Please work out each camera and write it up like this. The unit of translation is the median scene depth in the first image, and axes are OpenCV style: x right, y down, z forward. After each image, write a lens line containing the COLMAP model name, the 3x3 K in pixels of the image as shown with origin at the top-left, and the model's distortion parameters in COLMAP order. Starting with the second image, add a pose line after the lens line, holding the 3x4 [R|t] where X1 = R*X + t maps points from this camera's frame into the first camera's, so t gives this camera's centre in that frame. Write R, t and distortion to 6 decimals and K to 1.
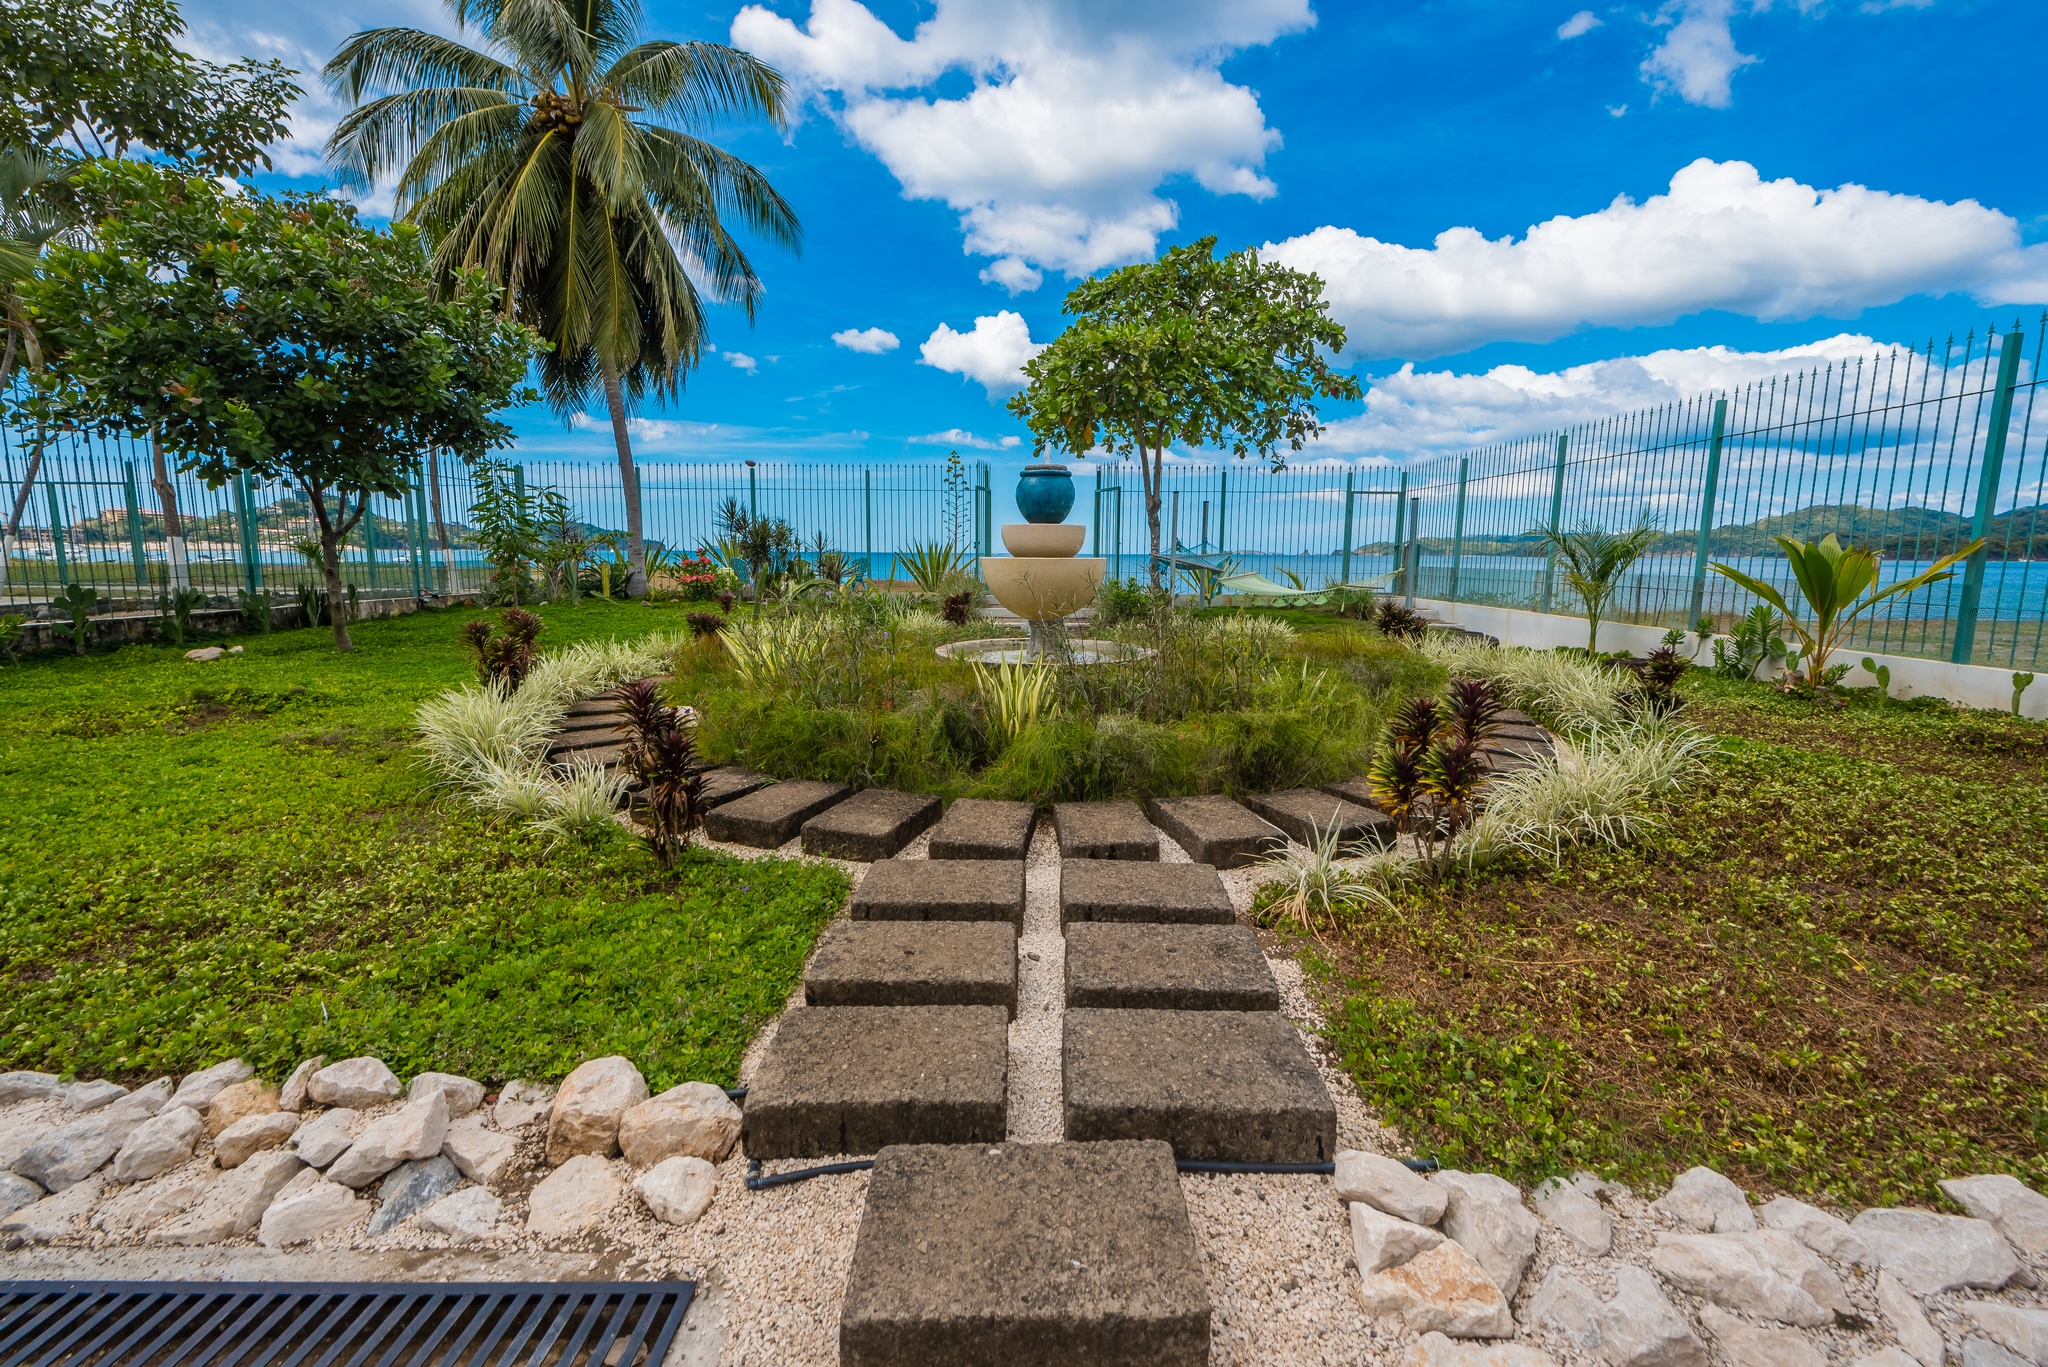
lens RADIAL K [[834.2, 0, 1025.6], [0, 834.2, 661.9], [0, 0, 1]] dist [0.003468, 0.000414]
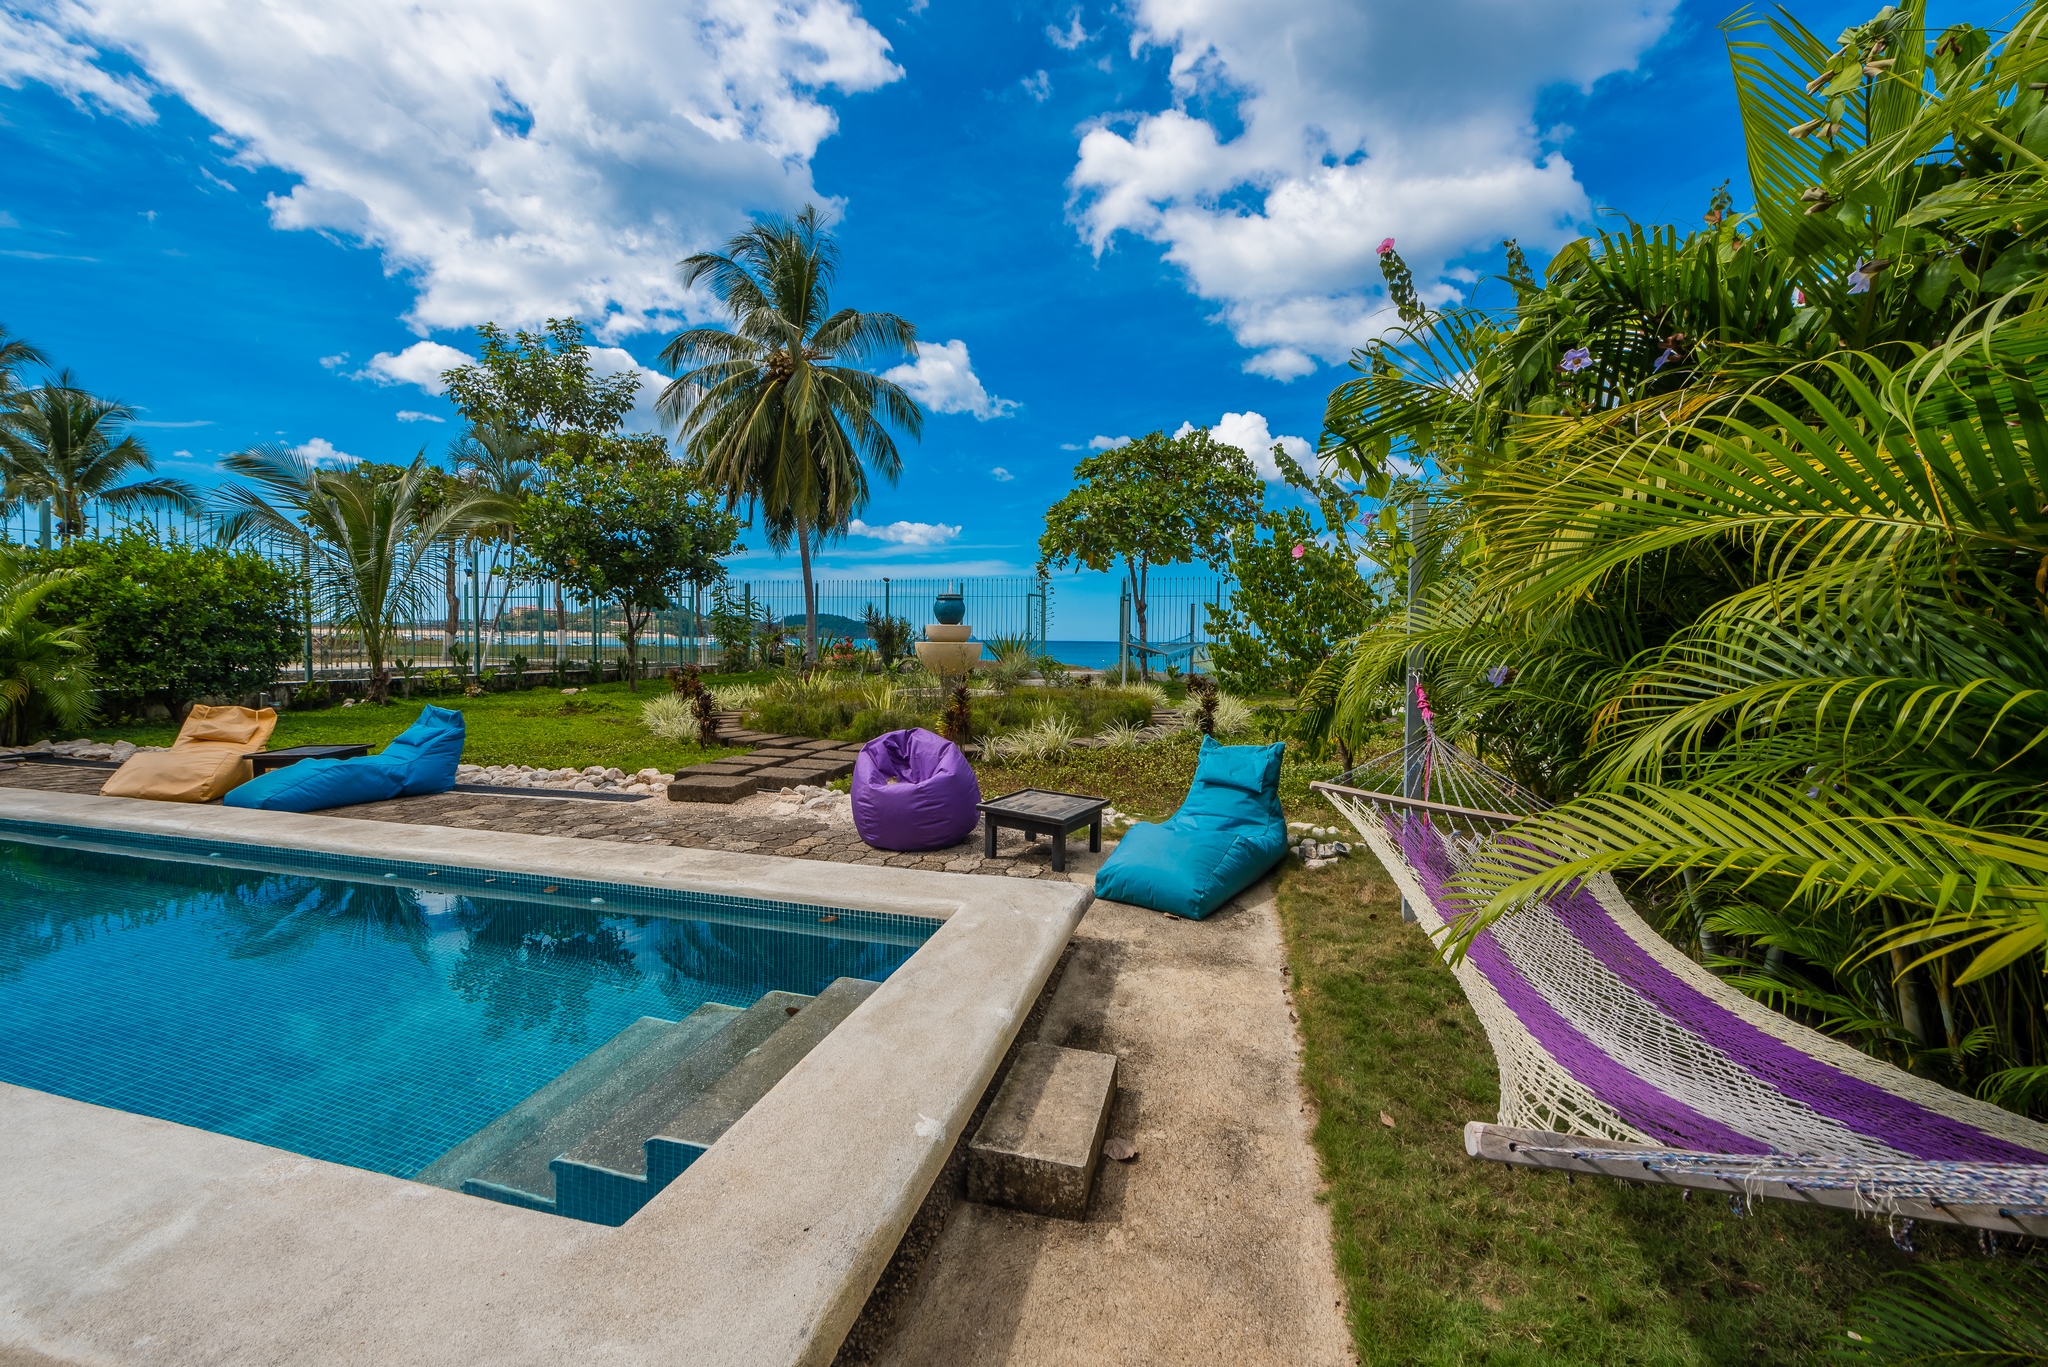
lens RADIAL K [[796.7, 0, 1024.8], [0, 796.7, 664.9], [0, 0, 1]] dist [0.018804, -0.006927]
pose [[0.967464, 0.011707, -0.252739, 0.298491], [-0.037238, 0.994639, -0.096473, 0.042333], [0.250255, 0.102746, 0.962713, -0.311912]]
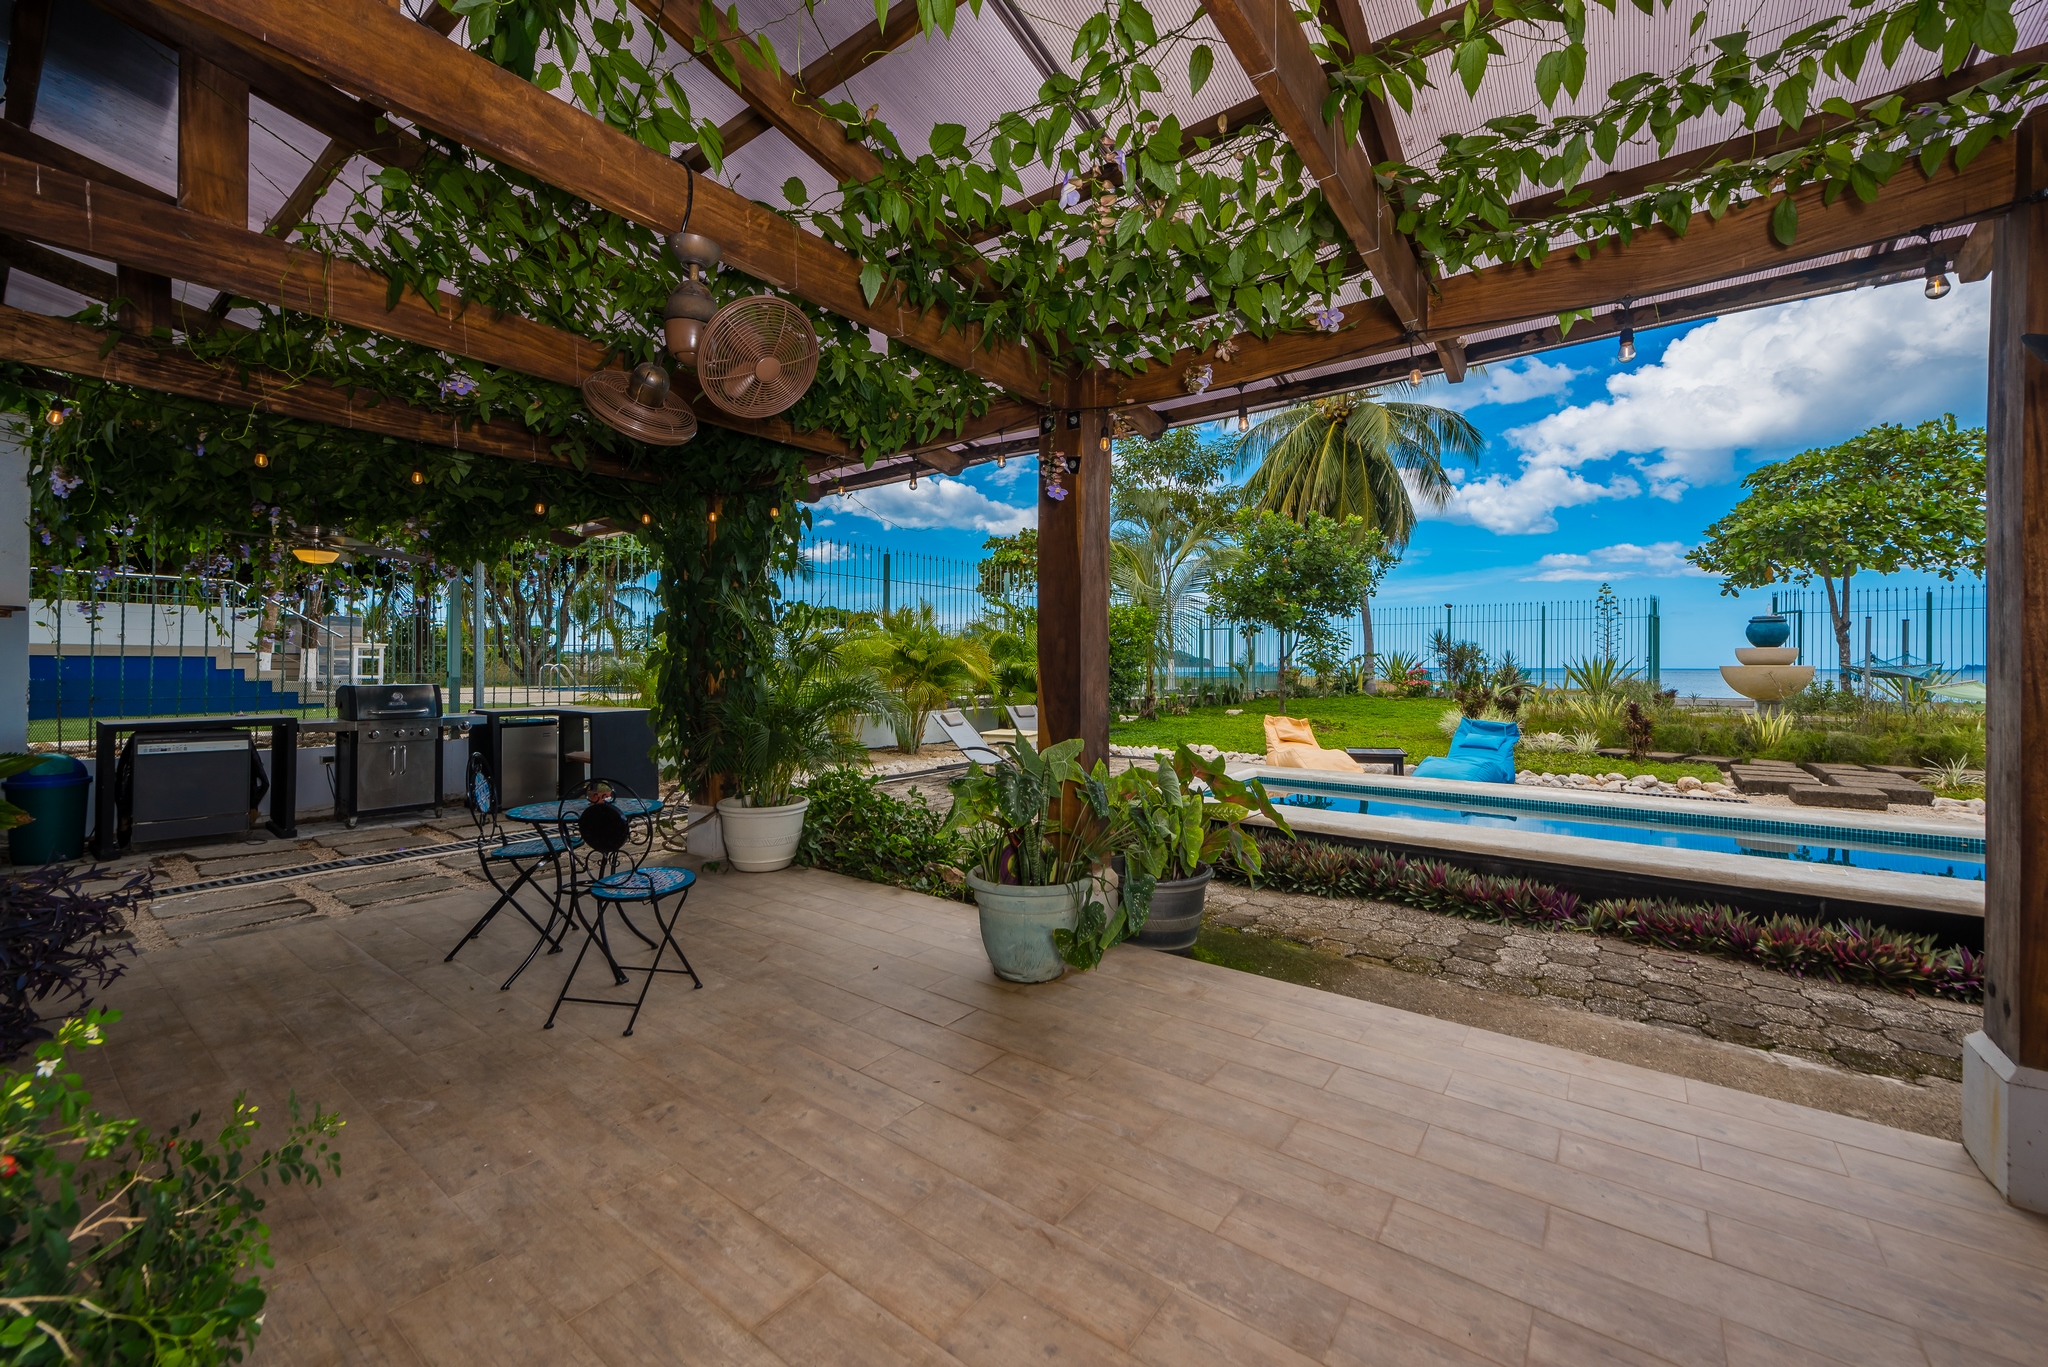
lens RADIAL K [[796.7, 0, 1024.8], [0, 796.7, 664.9], [0, 0, 1]] dist [0.018804, -0.006927]
pose [[0.805500, -0.005190, -0.592573, -0.109091], [-0.076143, 0.990766, -0.112180, 0.091328], [0.587683, 0.135481, 0.797667, -0.625804]]
